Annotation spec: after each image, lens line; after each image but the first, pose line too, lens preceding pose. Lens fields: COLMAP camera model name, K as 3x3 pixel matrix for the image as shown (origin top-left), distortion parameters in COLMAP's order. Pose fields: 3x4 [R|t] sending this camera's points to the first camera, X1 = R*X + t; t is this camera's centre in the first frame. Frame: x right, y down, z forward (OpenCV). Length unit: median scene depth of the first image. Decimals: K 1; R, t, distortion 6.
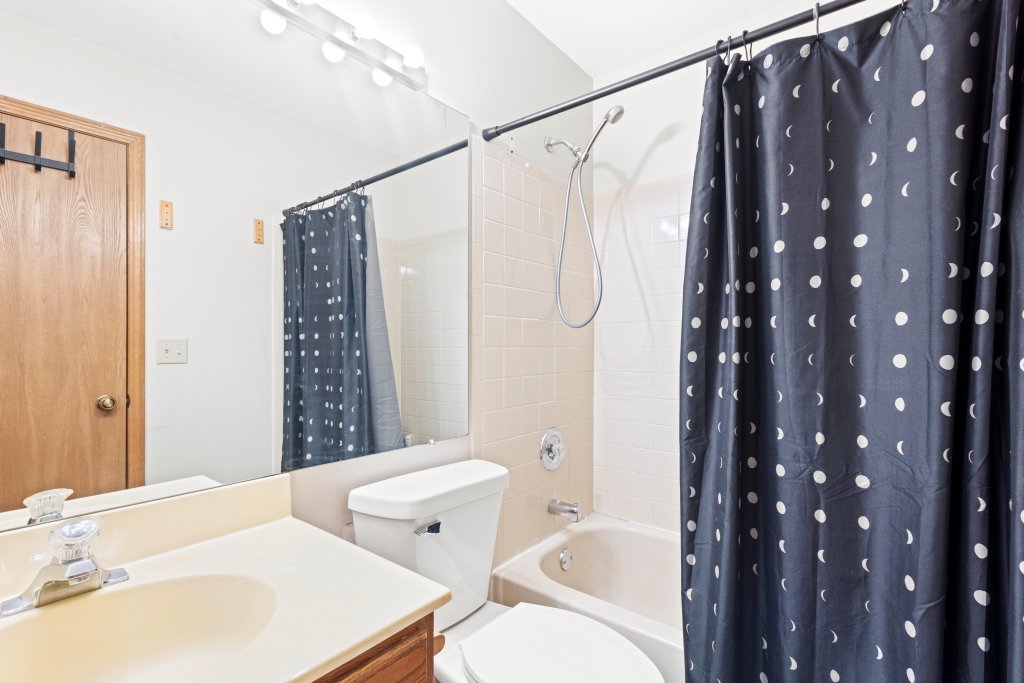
lens RADIAL K [[469.5, 0, 510.9], [0, 469.5, 345.1], [0, 0, 1]] dist [-0.000224, -0.000373]
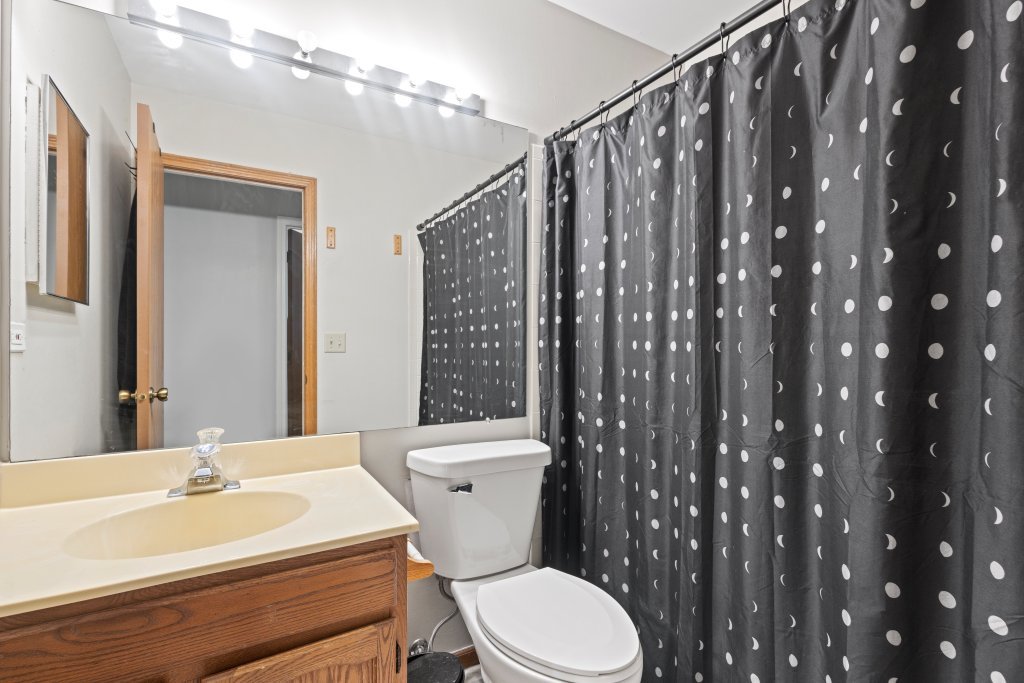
lens RADIAL K [[469.5, 0, 510.6], [0, 469.5, 342.1], [0, 0, 1]] dist [-0.000224, -0.000373]
pose [[0.944454, -0.006723, -0.328575, 0.382278], [0.009304, 0.999937, 0.006283, 0.005499], [0.328512, -0.008991, 0.944457, -0.122563]]
